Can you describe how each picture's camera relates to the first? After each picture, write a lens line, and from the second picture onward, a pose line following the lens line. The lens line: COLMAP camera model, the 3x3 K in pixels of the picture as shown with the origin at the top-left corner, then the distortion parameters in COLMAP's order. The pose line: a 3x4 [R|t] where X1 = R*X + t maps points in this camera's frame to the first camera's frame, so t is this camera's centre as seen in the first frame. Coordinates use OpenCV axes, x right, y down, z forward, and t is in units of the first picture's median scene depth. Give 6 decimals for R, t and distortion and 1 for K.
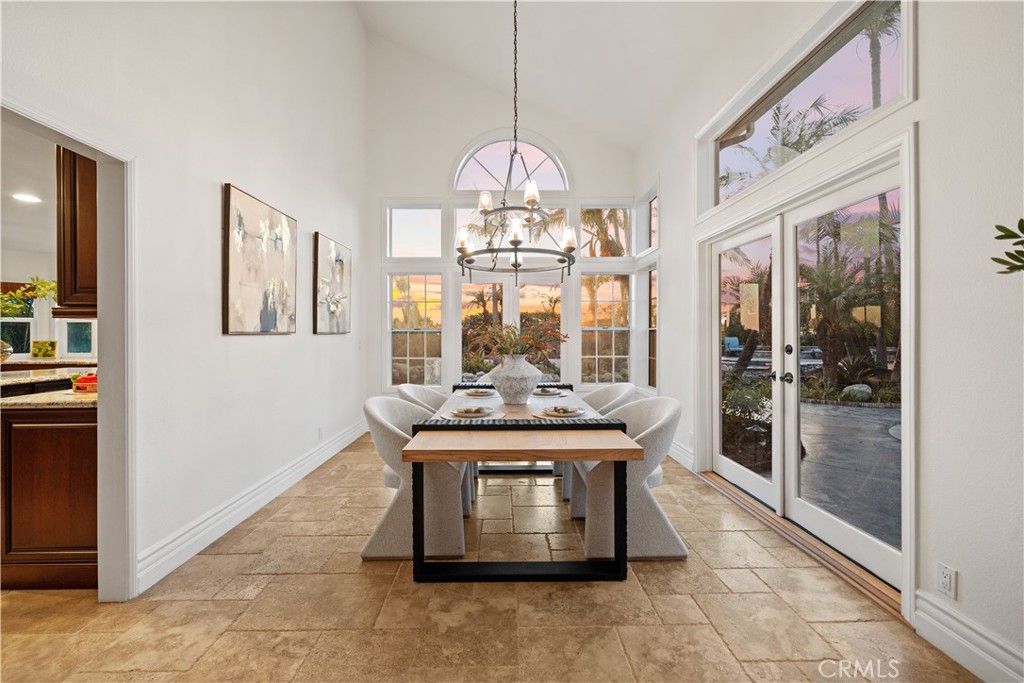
lens RADIAL K [[408.3, 0, 509.9], [0, 408.3, 337.0], [0, 0, 1]] dist [0.000690, -0.000131]
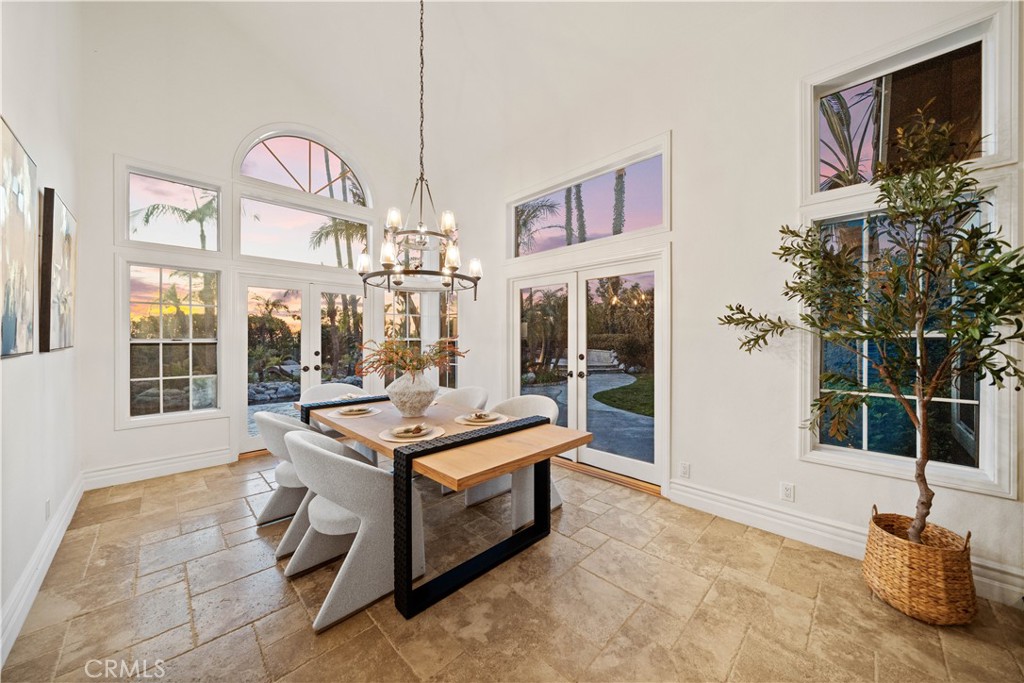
lens RADIAL K [[350.5, 0, 512.0], [0, 350.5, 341.5], [0, 0, 1]] dist [-0.002505, -0.000246]
pose [[0.730083, -0.003030, 0.683351, -0.447073], [0.001777, 0.999995, 0.002536, -0.033165], [-0.683356, -0.000637, 0.730085, 0.179981]]
